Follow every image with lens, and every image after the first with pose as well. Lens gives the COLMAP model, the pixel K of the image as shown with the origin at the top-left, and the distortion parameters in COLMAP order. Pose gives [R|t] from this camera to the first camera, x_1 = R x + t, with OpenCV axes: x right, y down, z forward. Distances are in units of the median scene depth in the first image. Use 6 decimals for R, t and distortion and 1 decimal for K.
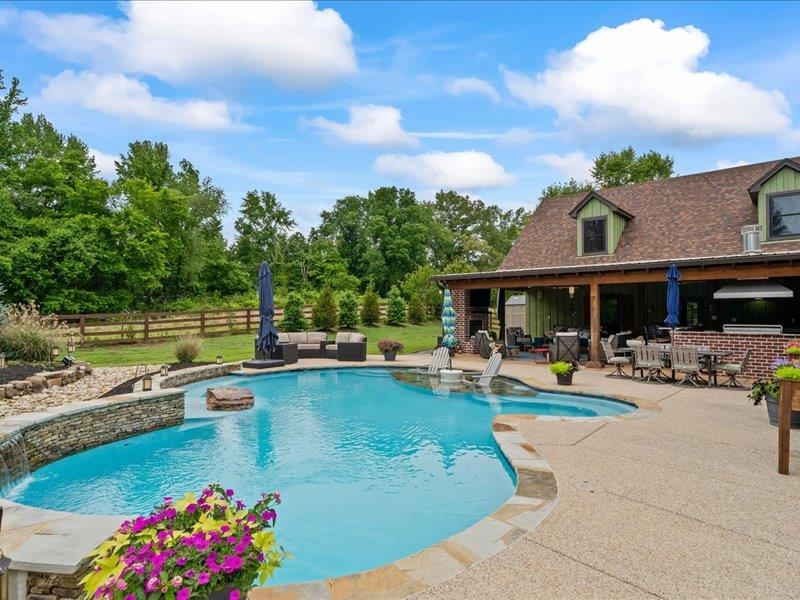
lens RADIAL K [[464.0, 0, 400.0], [0, 464.0, 300.0], [0, 0, 1]] dist [-0.004480, 0.003758]
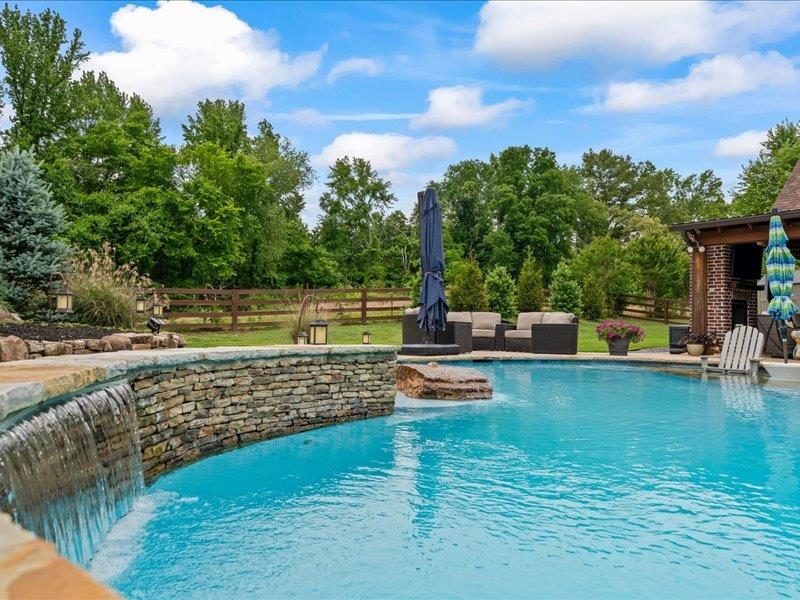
lens RADIAL K [[599.1, 0, 400.0], [0, 599.1, 300.0], [0, 0, 1]] dist [0.005044, 0.003653]
pose [[0.981726, 0.008793, -0.190098, -0.037137], [-0.010792, 0.999897, -0.009483, 0.016507], [0.189995, 0.011361, 0.981719, 0.040914]]
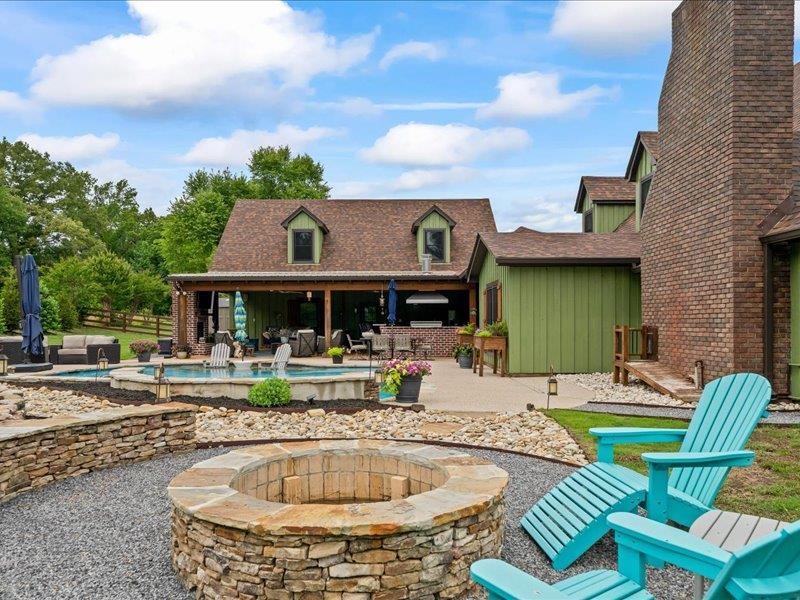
lens RADIAL K [[619.6, 0, 399.4], [0, 619.6, 301.9], [0, 0, 1]] dist [0.001059, 0.000914]
pose [[0.747905, 0.017480, 0.663576, -0.117165], [-0.014123, 0.999846, -0.010419, 0.002420], [-0.663656, -0.001579, 0.748036, -0.080528]]
